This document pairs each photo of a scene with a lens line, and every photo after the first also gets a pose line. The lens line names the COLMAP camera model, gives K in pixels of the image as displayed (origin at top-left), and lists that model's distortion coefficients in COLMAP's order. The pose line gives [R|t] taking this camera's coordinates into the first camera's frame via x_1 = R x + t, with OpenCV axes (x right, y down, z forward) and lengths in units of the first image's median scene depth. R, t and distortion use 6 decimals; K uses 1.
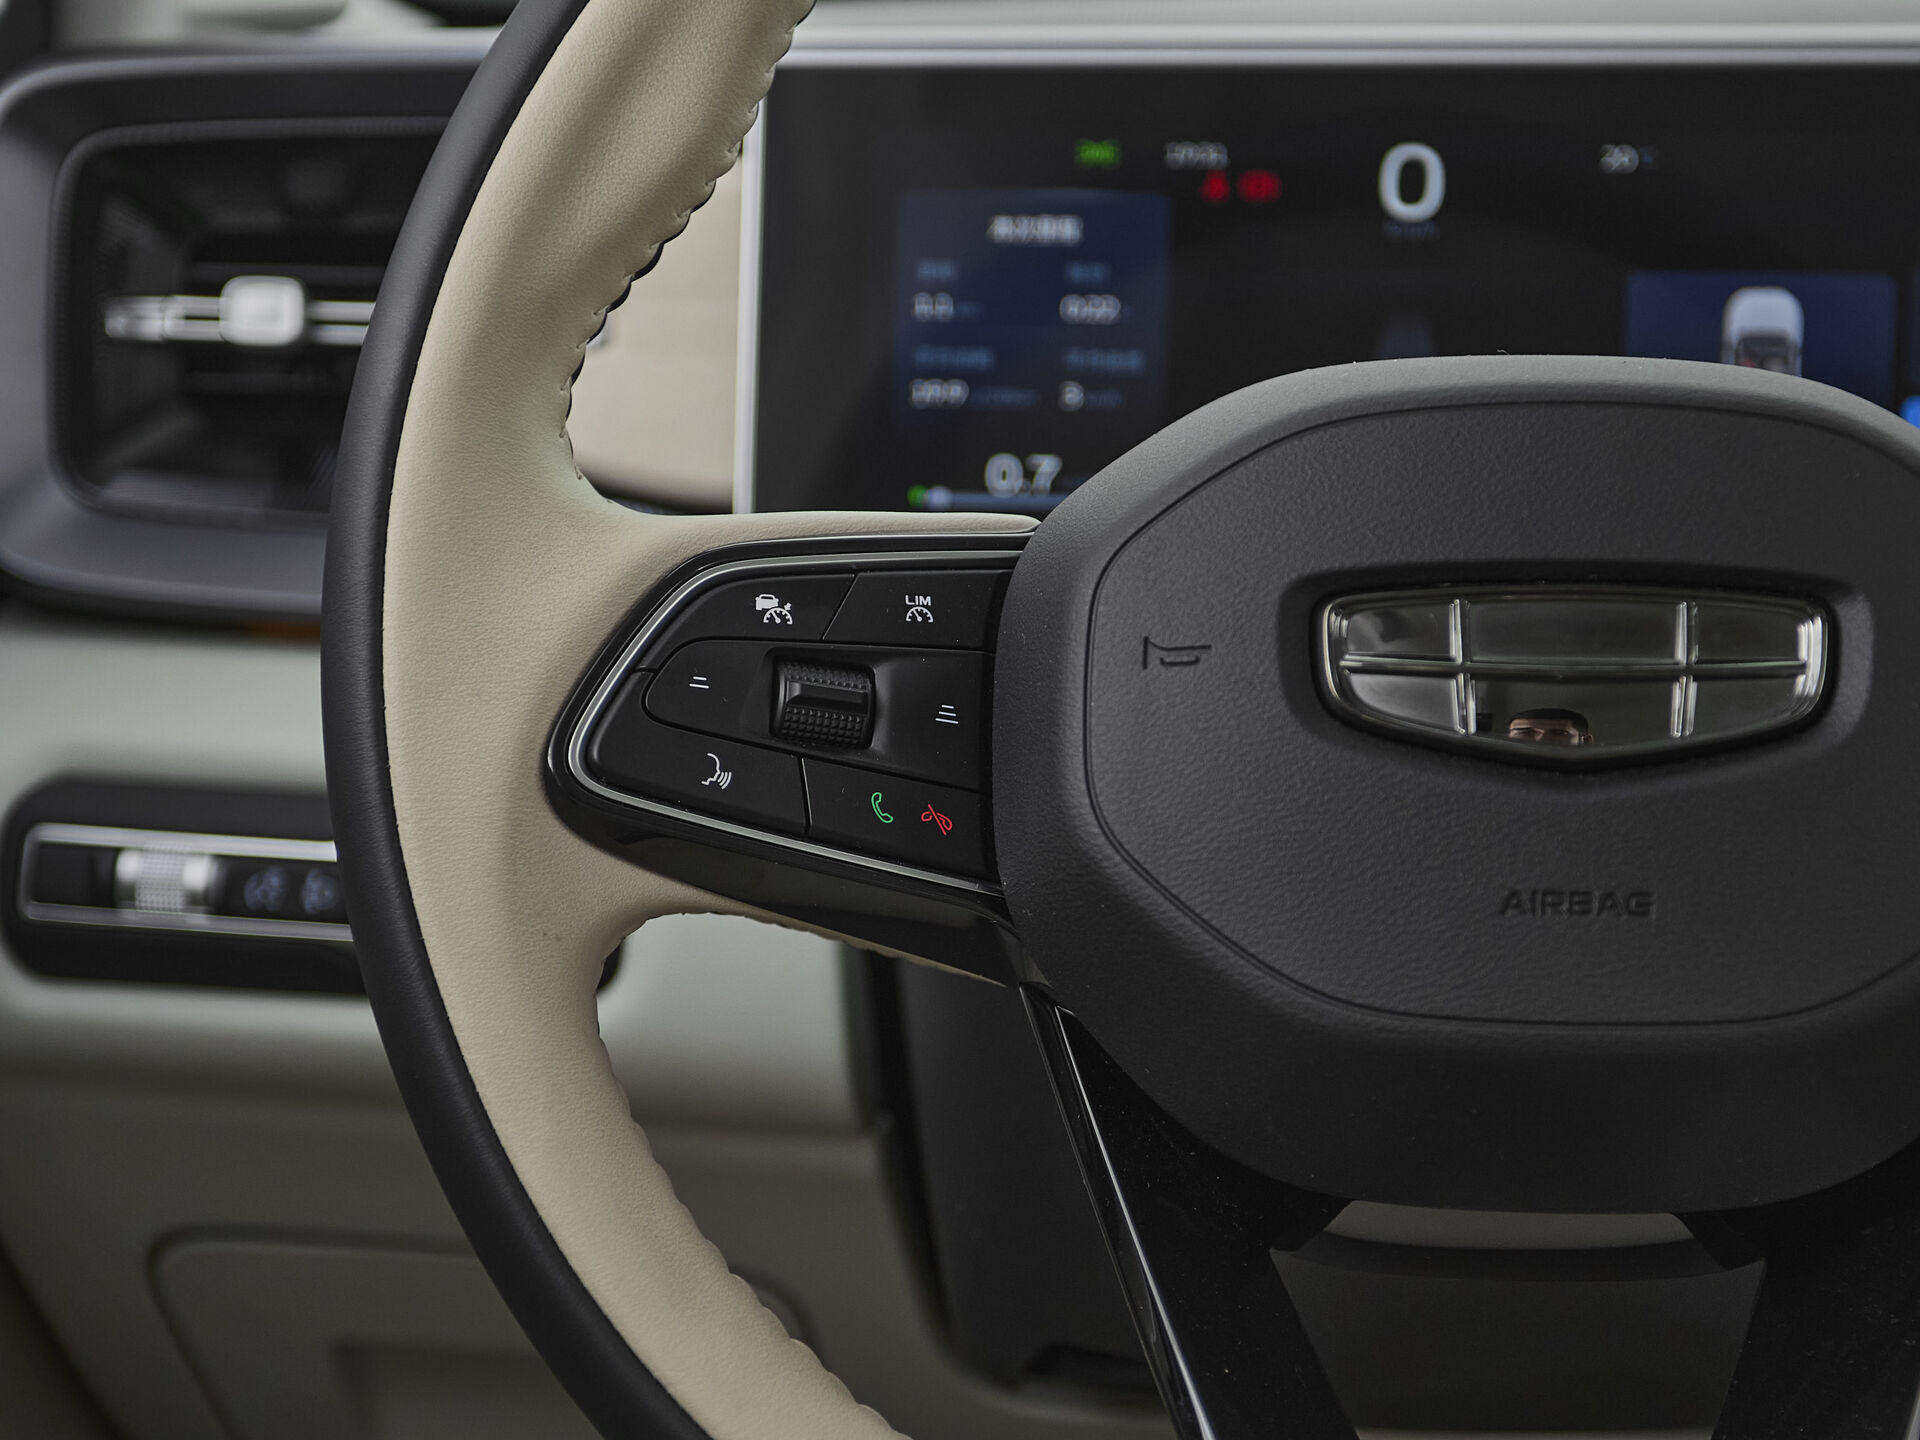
lens RADIAL K [[3274.1, 0, 907.6], [0, 3274.1, 960.5], [0, 0, 1]] dist [0.029112, -0.024408]
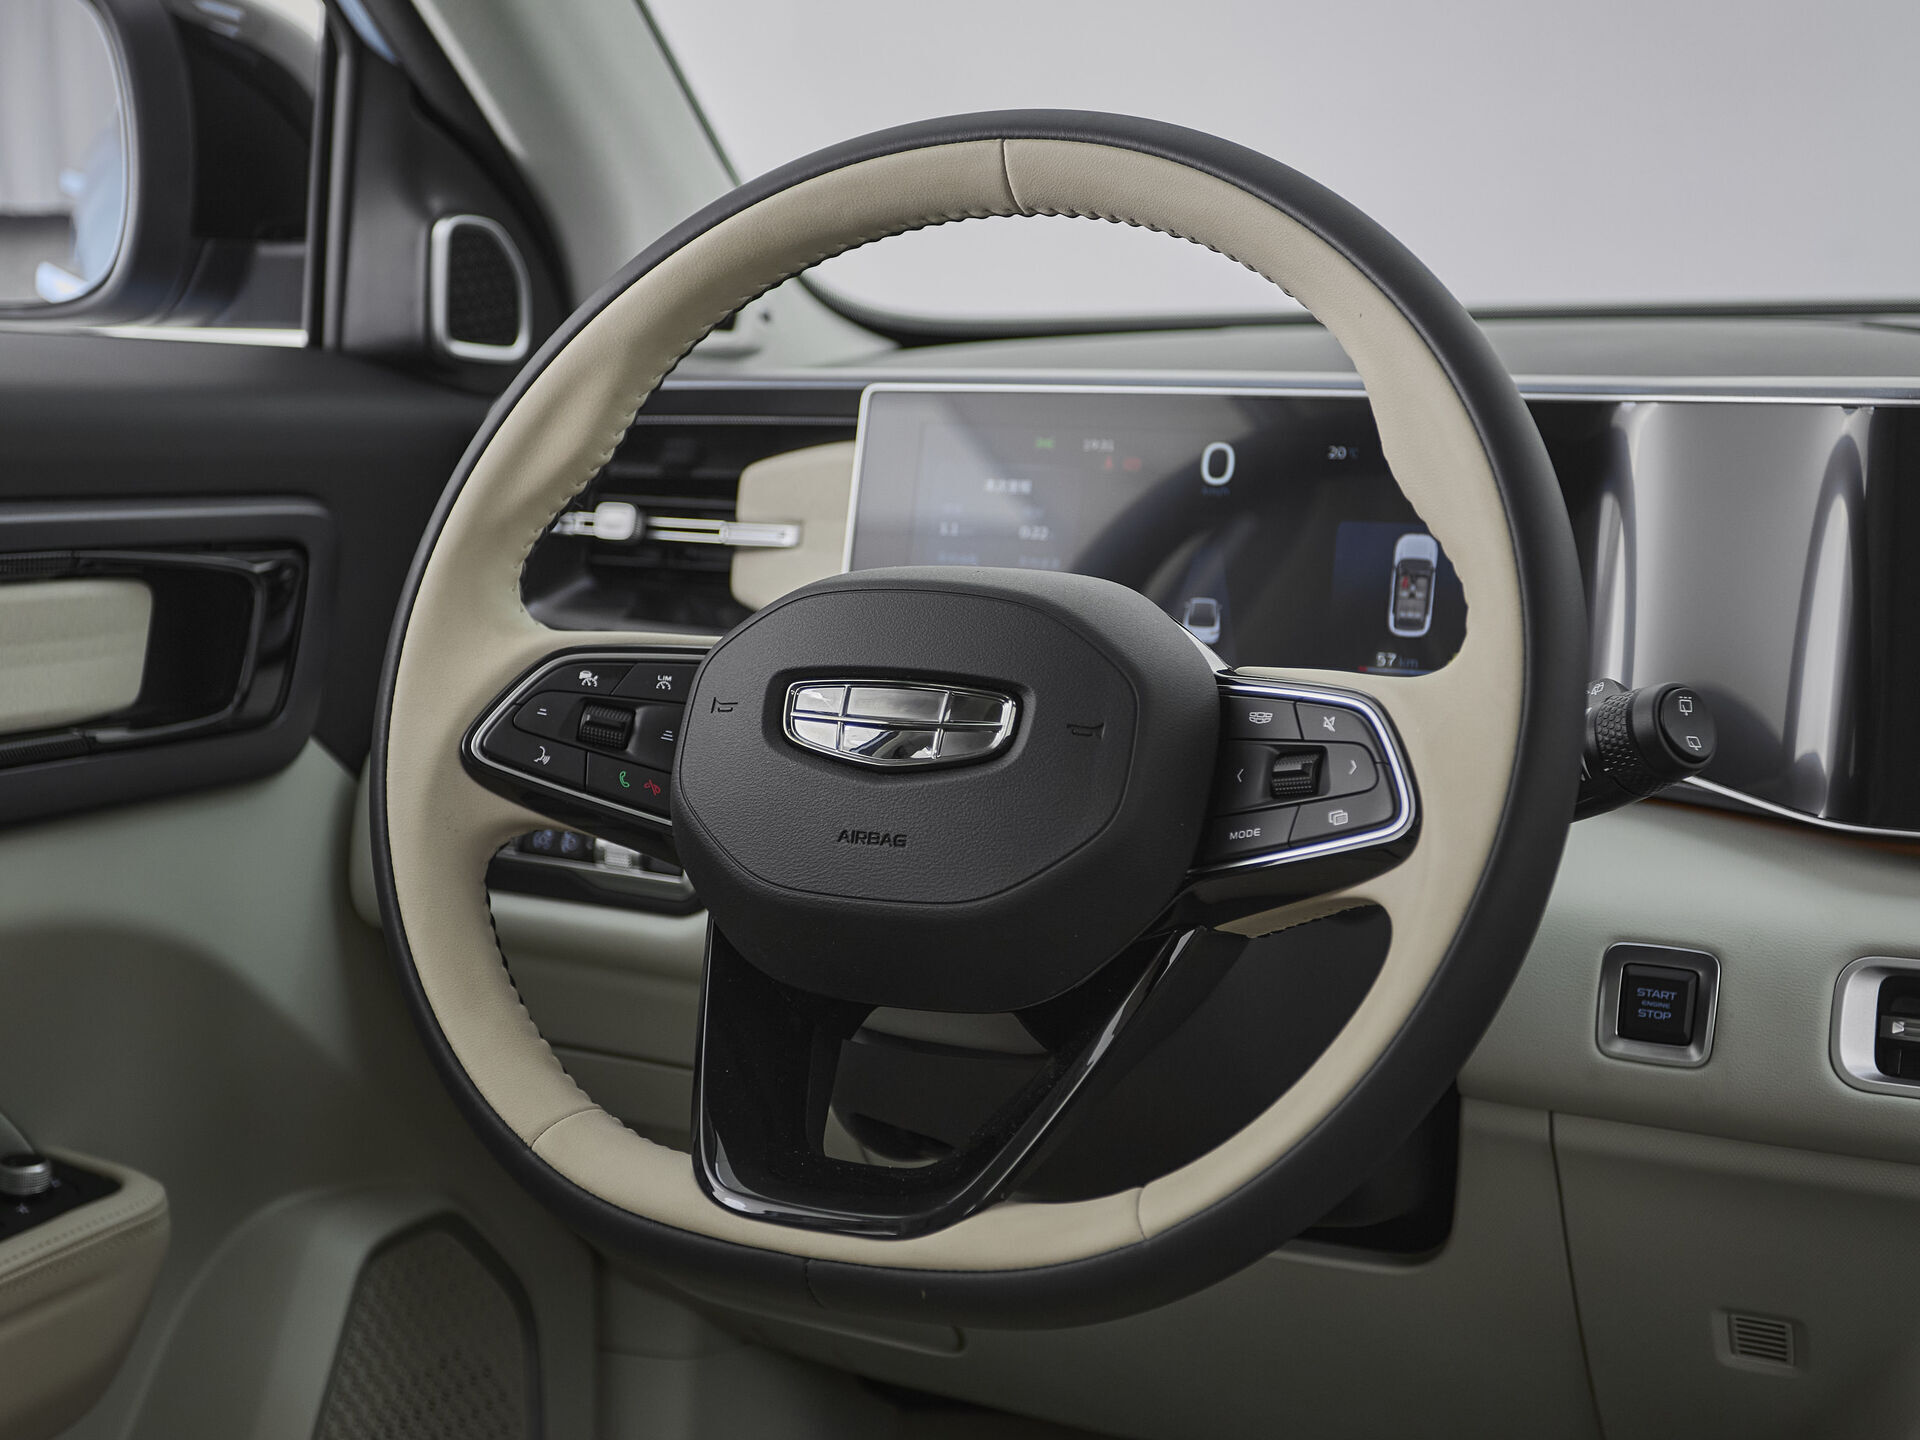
lens RADIAL K [[2784.9, 0, 928.3], [0, 2784.9, 717.6], [0, 0, 1]] dist [0.041676, 0.060184]
pose [[0.940183, 0.050348, -0.336930, 0.785898], [-0.090454, 0.990412, -0.104409, 0.081626], [0.328443, 0.128640, 0.935723, -0.565187]]
